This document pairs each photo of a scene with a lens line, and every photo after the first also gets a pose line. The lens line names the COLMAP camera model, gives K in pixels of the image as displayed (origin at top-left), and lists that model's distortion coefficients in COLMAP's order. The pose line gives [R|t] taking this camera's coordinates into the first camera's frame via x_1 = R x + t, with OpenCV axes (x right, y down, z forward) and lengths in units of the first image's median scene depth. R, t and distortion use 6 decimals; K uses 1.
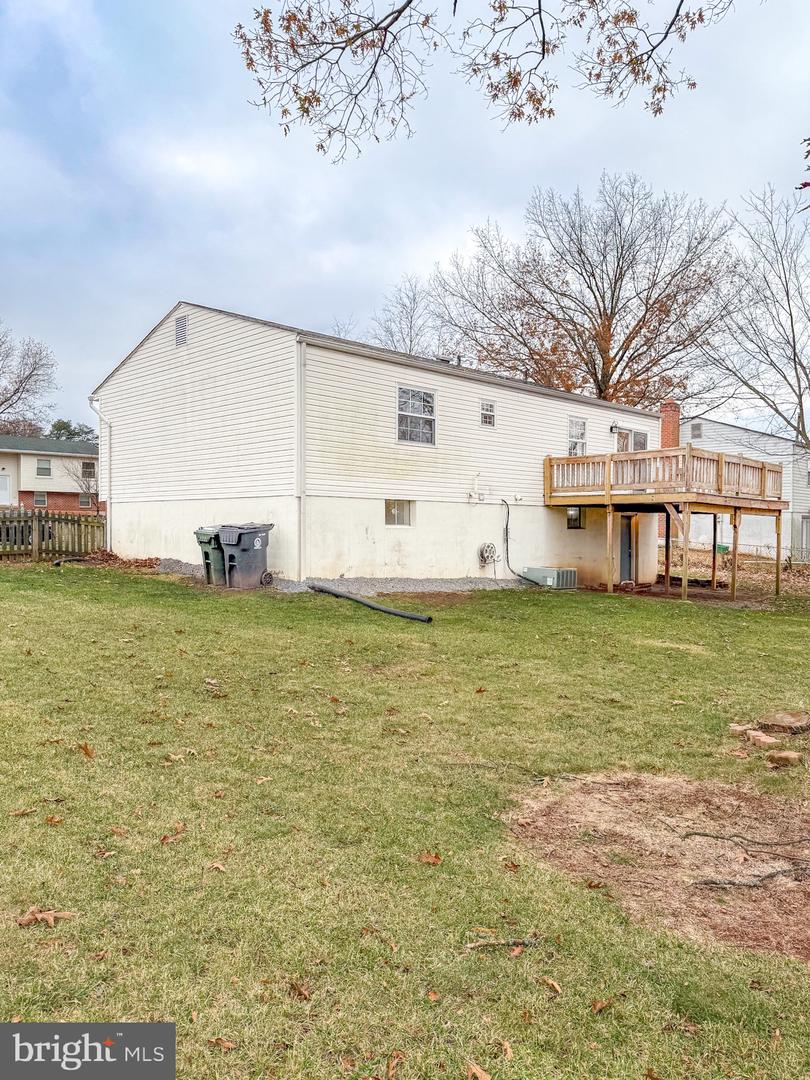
lens RADIAL K [[794.5, 0, 405.2], [0, 794.5, 545.0], [0, 0, 1]] dist [-0.020054, 0.028886]
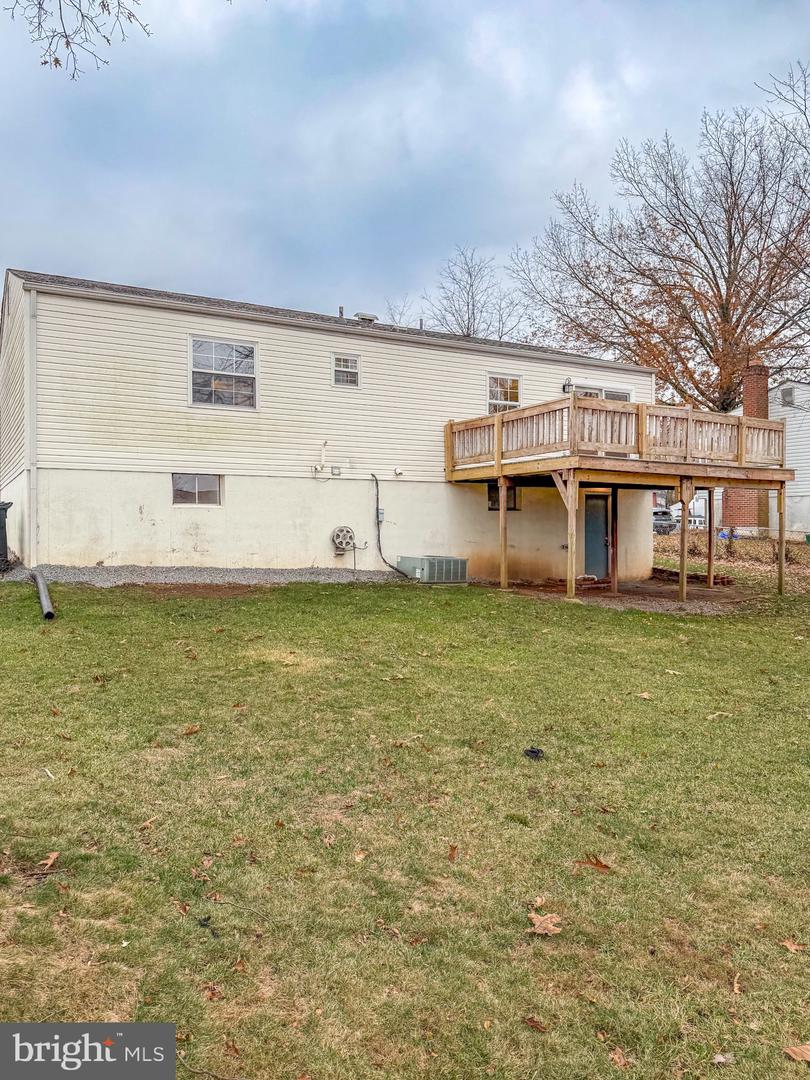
lens RADIAL K [[794.5, 0, 414.2], [0, 794.5, 532.0], [0, 0, 1]] dist [-0.020054, 0.028886]
pose [[0.969257, -0.012228, -0.245748, 0.367110], [0.006880, 0.999721, -0.022612, 0.021731], [0.245956, 0.020226, 0.969070, 0.213052]]
